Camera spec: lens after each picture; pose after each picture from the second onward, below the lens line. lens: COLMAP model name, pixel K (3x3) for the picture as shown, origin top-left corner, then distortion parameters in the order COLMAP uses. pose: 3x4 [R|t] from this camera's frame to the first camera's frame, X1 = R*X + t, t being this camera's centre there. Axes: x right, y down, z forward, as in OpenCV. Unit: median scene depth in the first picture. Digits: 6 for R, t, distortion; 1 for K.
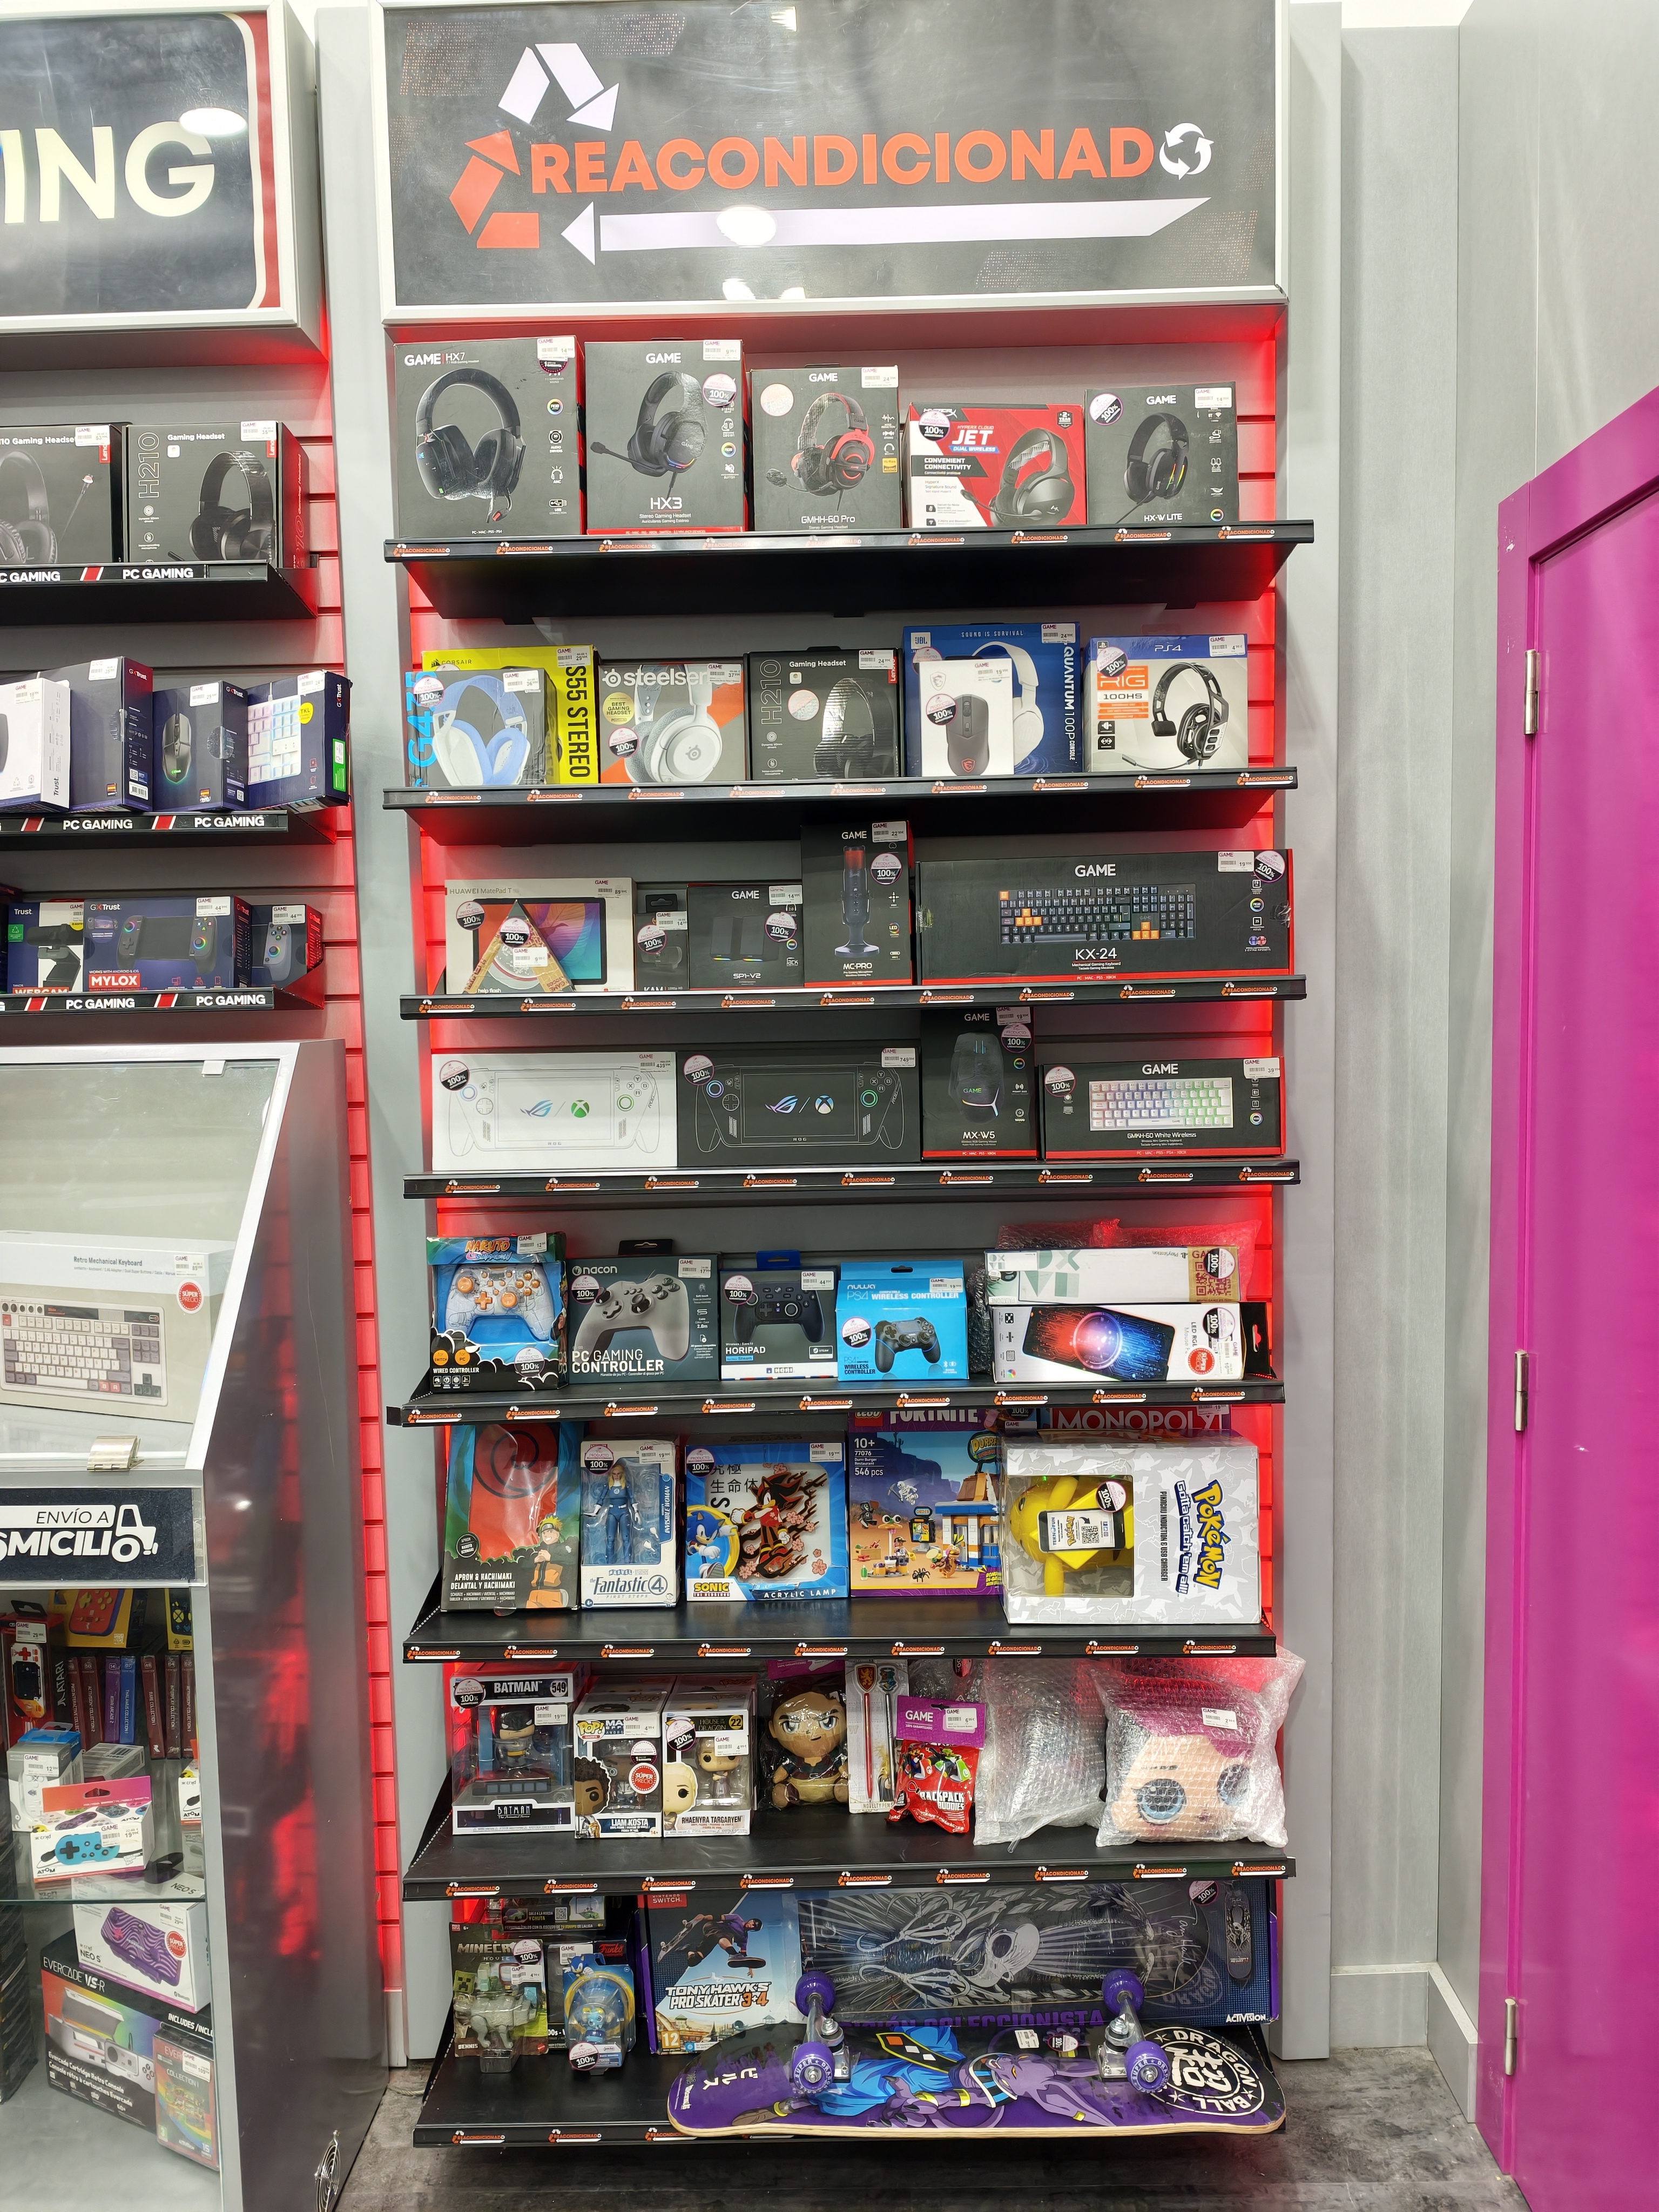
lens RADIAL K [[1537.5, 0, 827.2], [0, 1537.5, 1120.2], [0, 0, 1]] dist [0.028754, -0.041522]
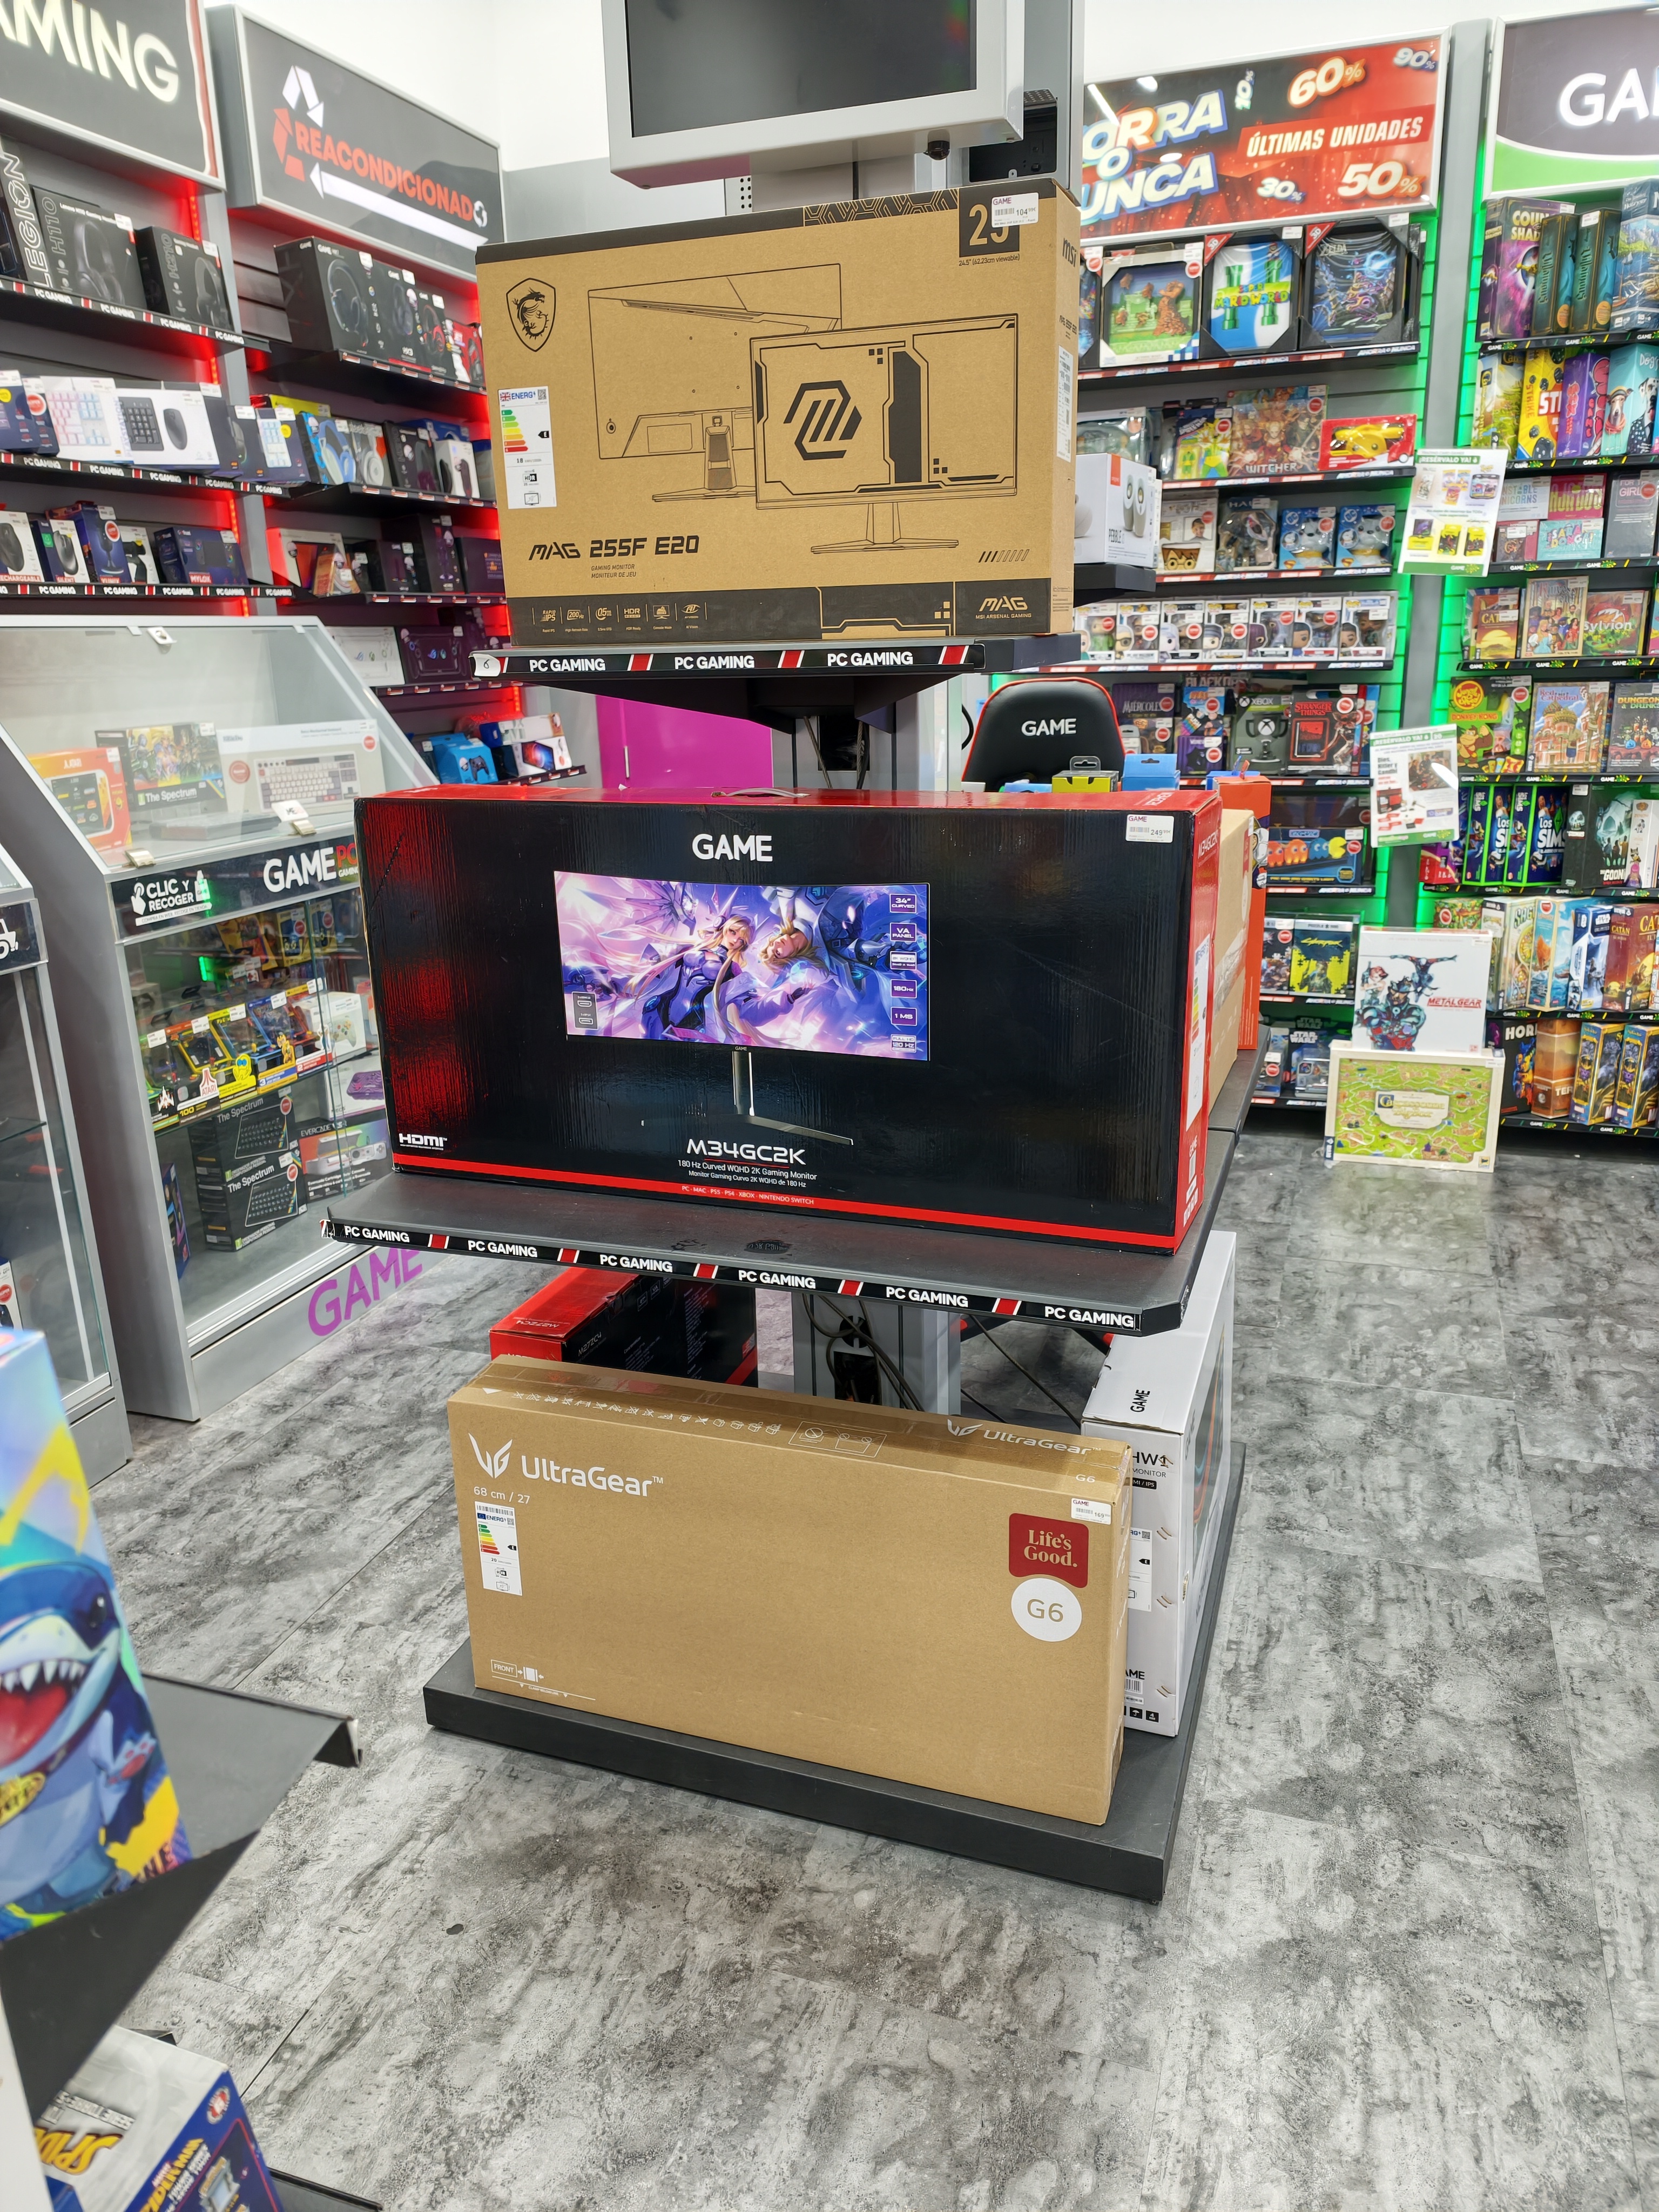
lens RADIAL K [[1537.5, 0, 836.0], [0, 1537.5, 1109.6], [0, 0, 1]] dist [0.028754, -0.041522]
pose [[0.311837, -0.270370, 0.910856, -1.973310], [0.105595, 0.962582, 0.249572, 0.123183], [-0.944250, 0.018356, 0.328718, -0.209693]]
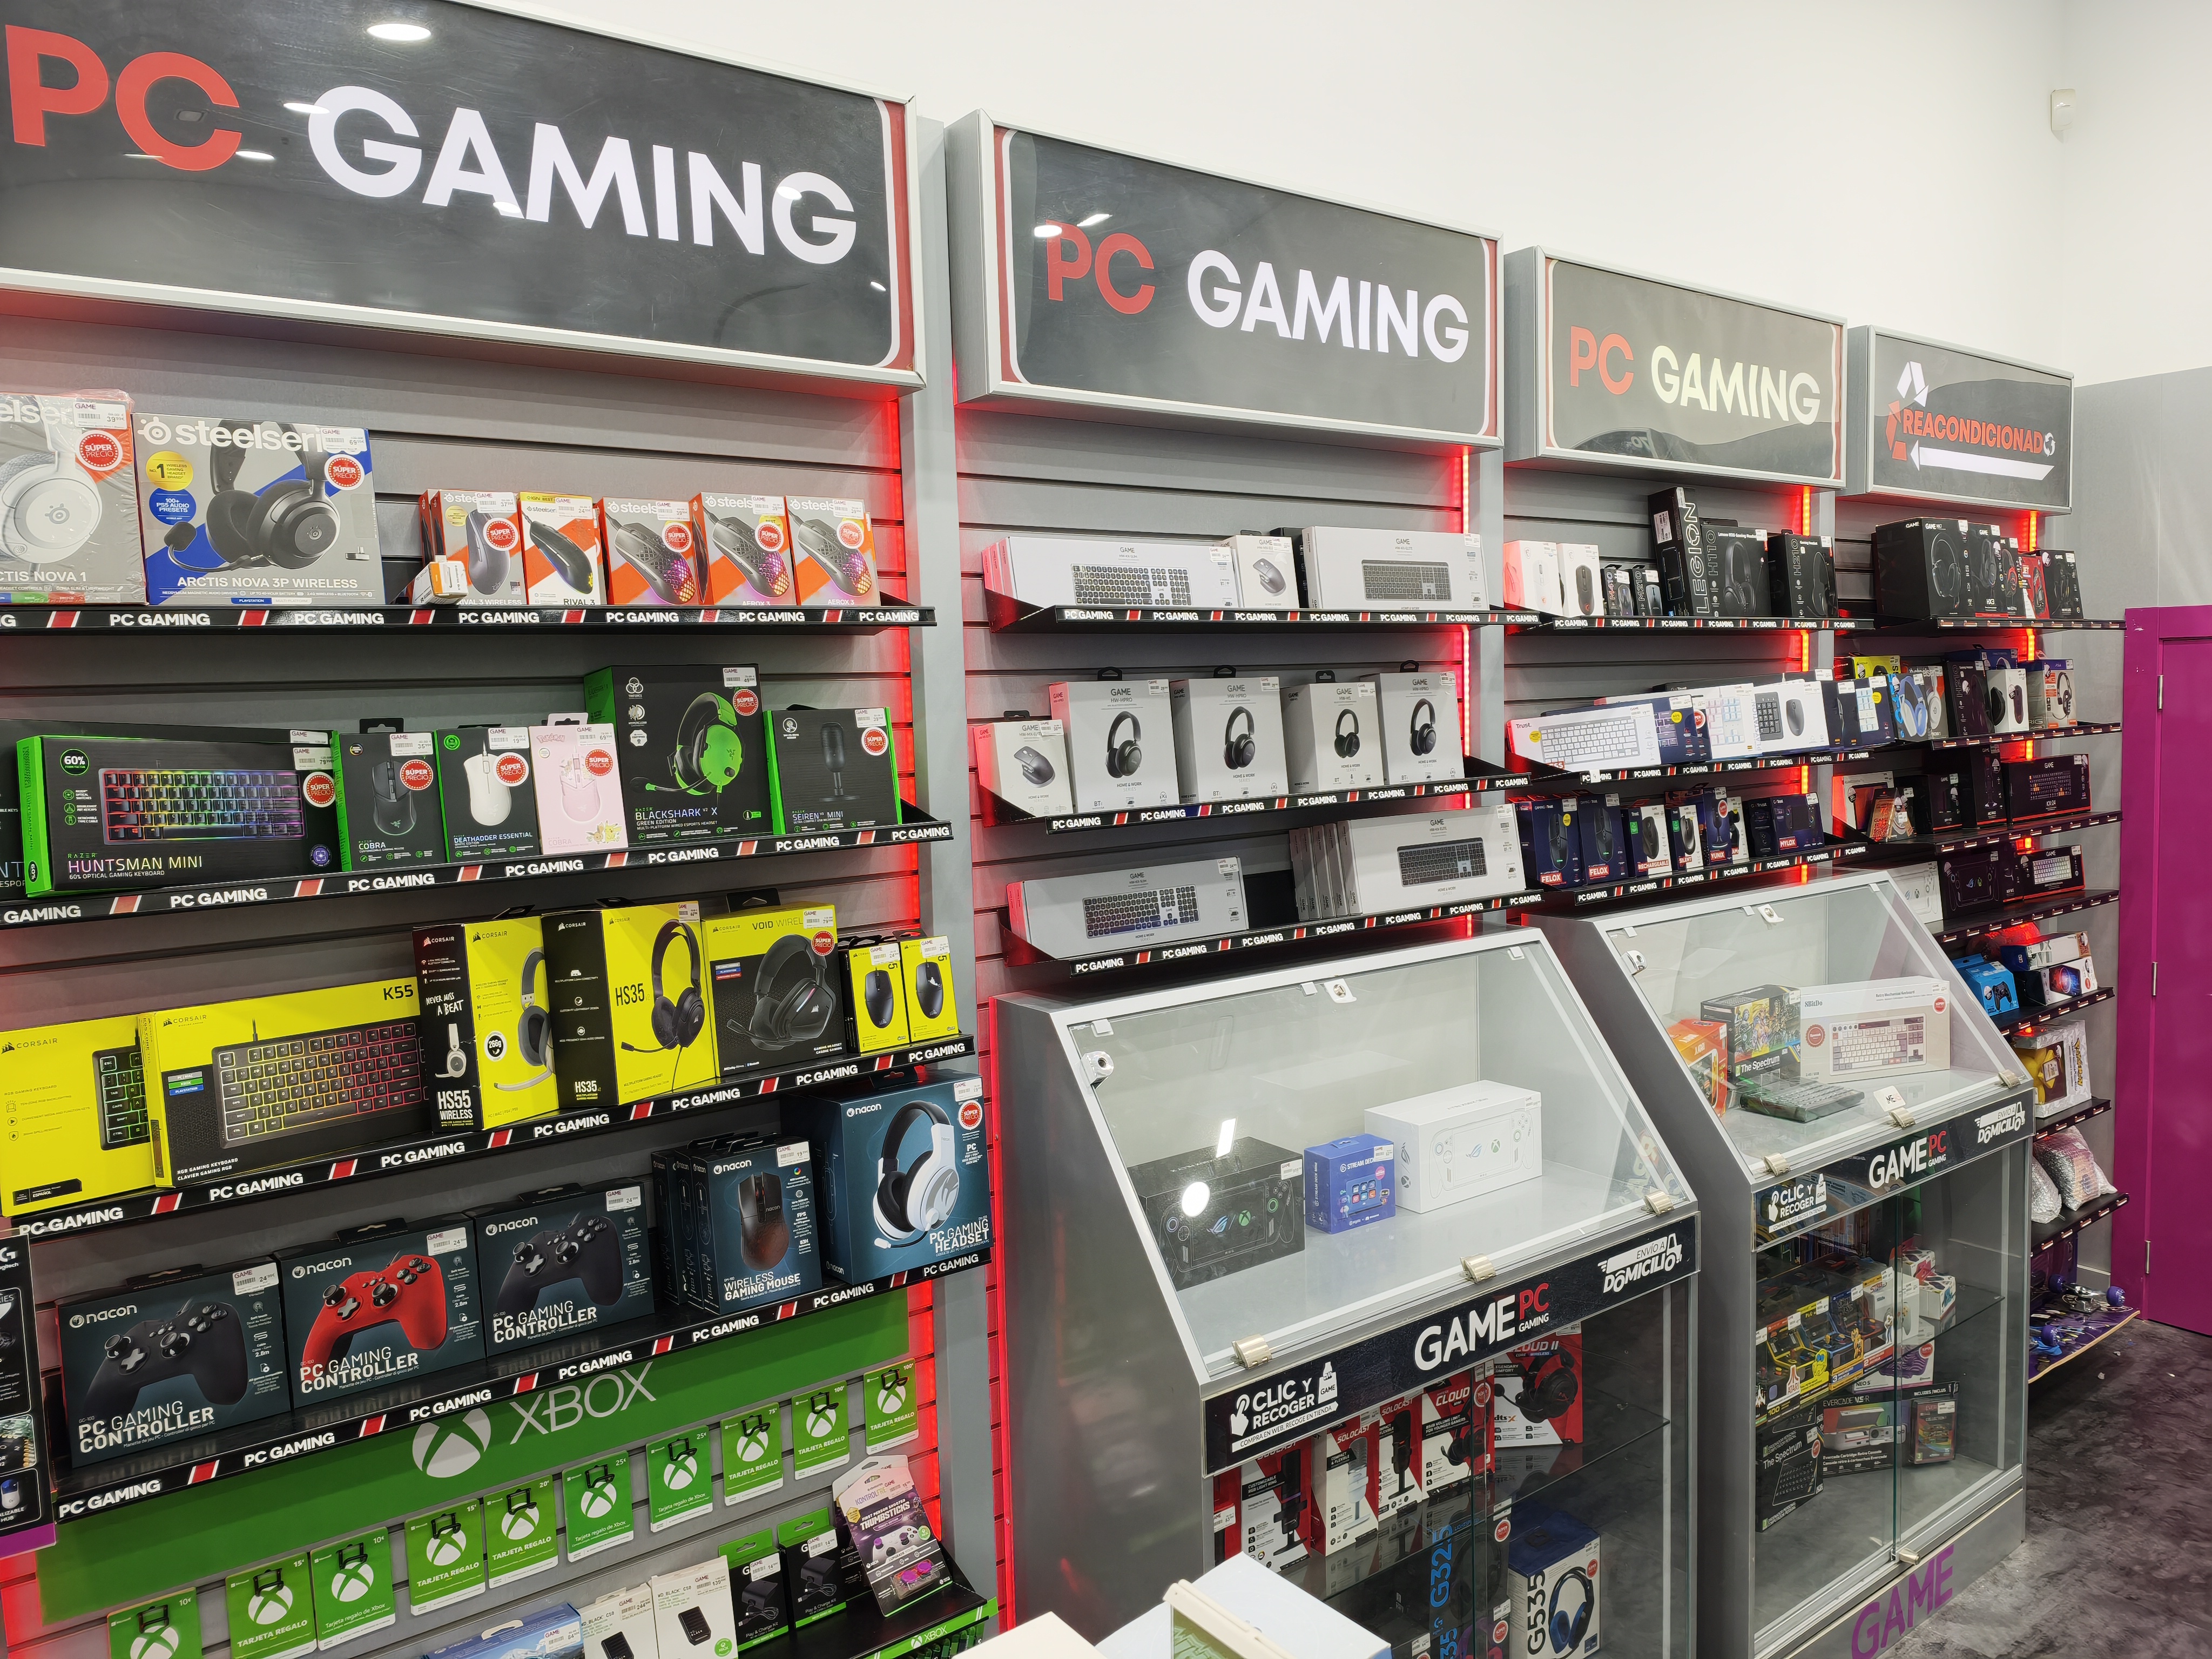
lens RADIAL K [[1537.5, 0, 1135.9], [0, 1537.5, 808.6], [0, 0, 1]] dist [0.028754, -0.041522]
pose [[0.789372, -0.048828, 0.611971, -2.154979], [0.067858, 0.997663, -0.007928, -0.167775], [-0.610154, 0.047785, 0.790841, 0.058184]]
